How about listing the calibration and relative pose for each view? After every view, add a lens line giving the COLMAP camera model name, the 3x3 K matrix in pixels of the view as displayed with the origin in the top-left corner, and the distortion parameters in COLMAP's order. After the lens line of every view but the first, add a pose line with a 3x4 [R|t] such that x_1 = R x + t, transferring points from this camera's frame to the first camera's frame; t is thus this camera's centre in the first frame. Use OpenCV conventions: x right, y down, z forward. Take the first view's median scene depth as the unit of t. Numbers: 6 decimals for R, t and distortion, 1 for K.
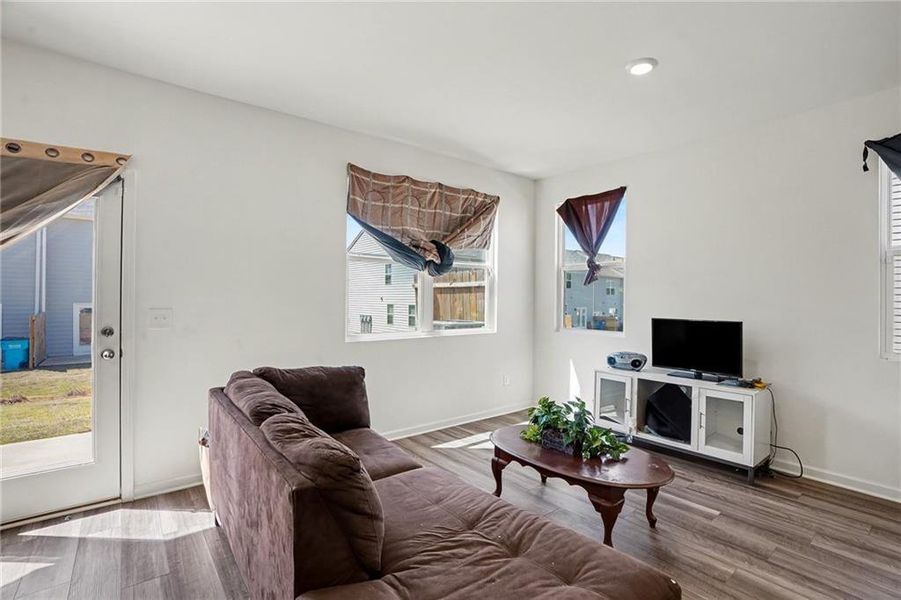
lens RADIAL K [[425.9, 0, 472.0], [0, 425.9, 296.0], [0, 0, 1]] dist [-0.069400, 0.019994]
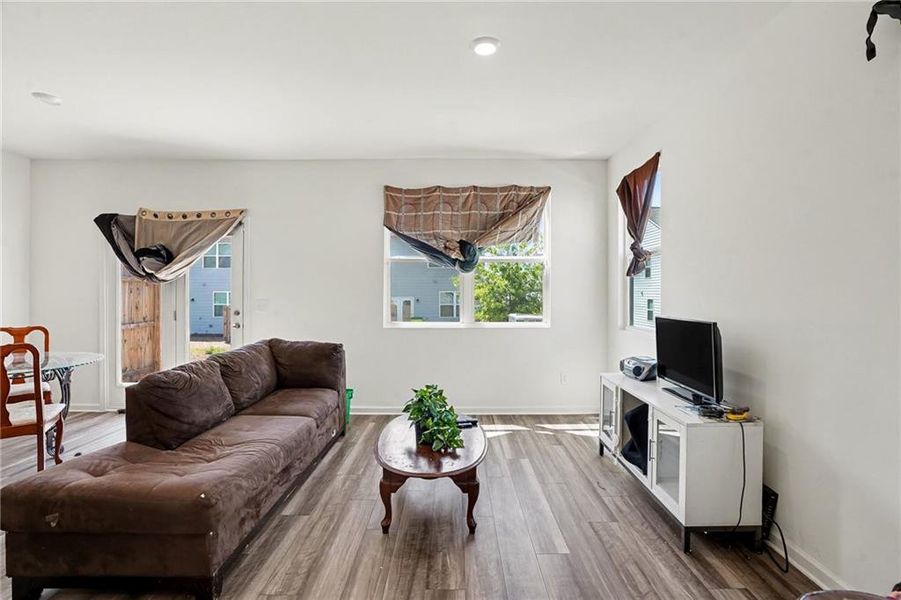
lens RADIAL K [[425.7, 0, 449.8], [0, 425.7, 290.8], [0, 0, 1]] dist [-0.070669, 0.034190]
pose [[0.770827, -0.007670, -0.636998, 0.601062], [0.009068, 0.999958, -0.001067, 0.002059], [0.636979, -0.004954, 0.770865, 0.133869]]
